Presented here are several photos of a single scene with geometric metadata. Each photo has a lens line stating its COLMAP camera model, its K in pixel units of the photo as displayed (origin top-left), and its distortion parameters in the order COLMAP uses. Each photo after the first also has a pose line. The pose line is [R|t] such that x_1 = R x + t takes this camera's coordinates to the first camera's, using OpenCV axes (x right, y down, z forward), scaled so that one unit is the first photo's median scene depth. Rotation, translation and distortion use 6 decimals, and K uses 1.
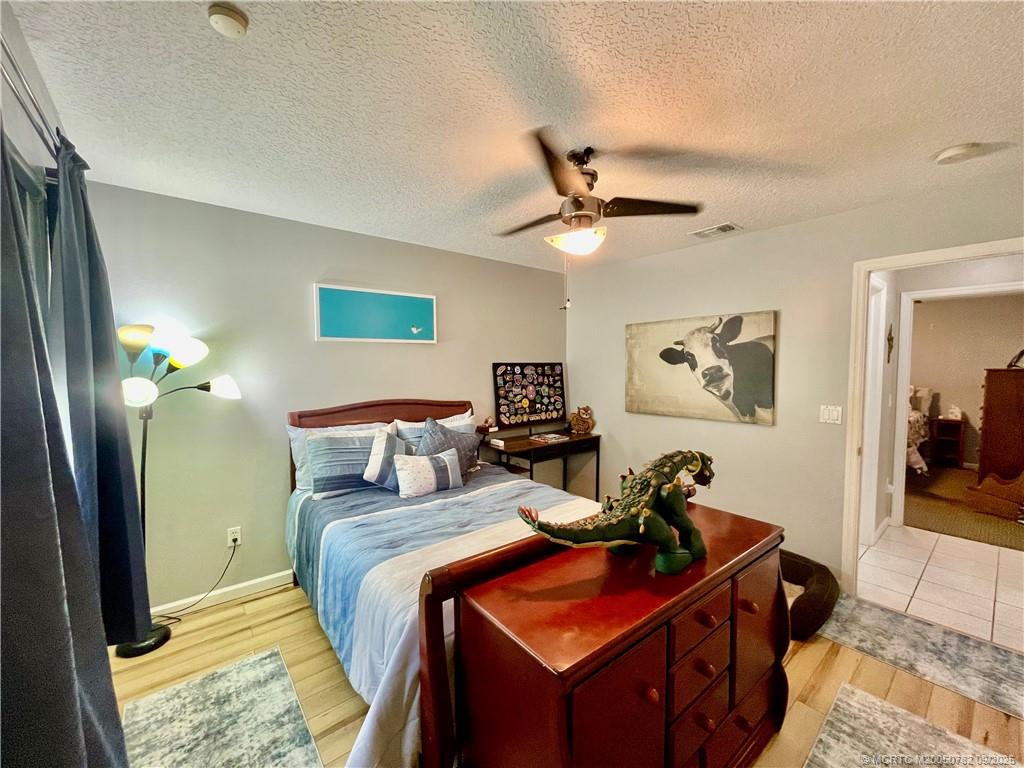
lens RADIAL K [[412.6, 0, 510.2], [0, 412.6, 386.9], [0, 0, 1]] dist [-0.007901, -0.000673]
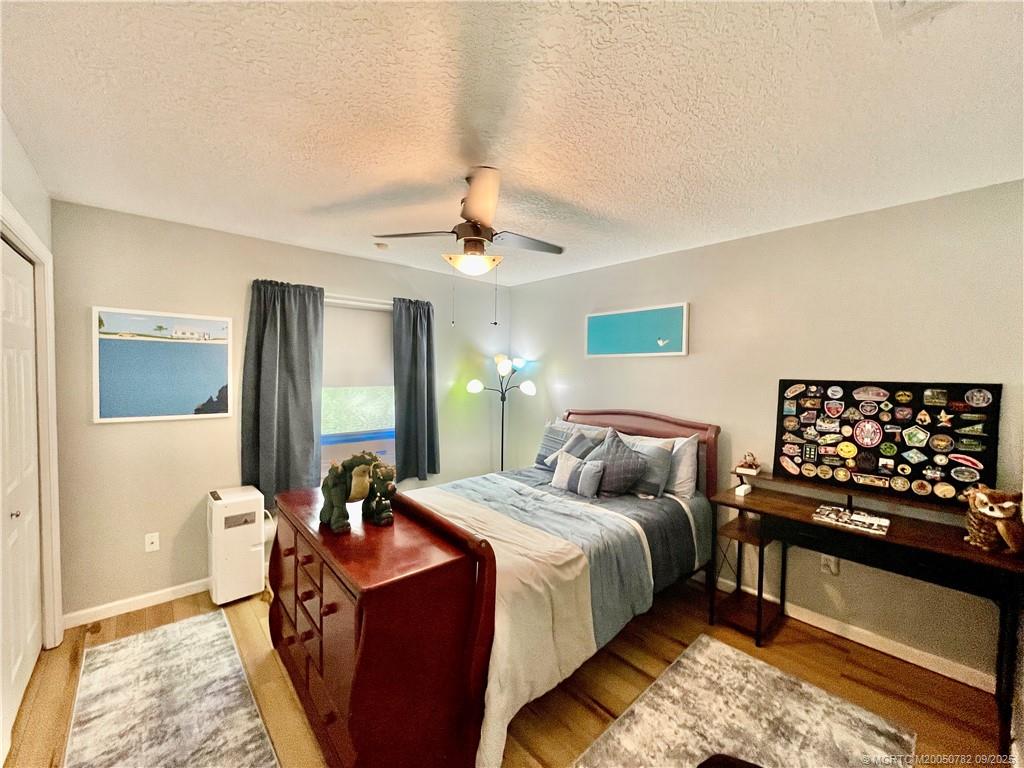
lens RADIAL K [[412.6, 0, 509.7], [0, 412.6, 384.3], [0, 0, 1]] dist [-0.007901, -0.000673]
pose [[0.046573, 0.037144, -0.998224, 0.593842], [-0.072819, 0.996776, 0.033693, -0.038495], [0.996257, 0.071121, 0.049128, 0.496537]]
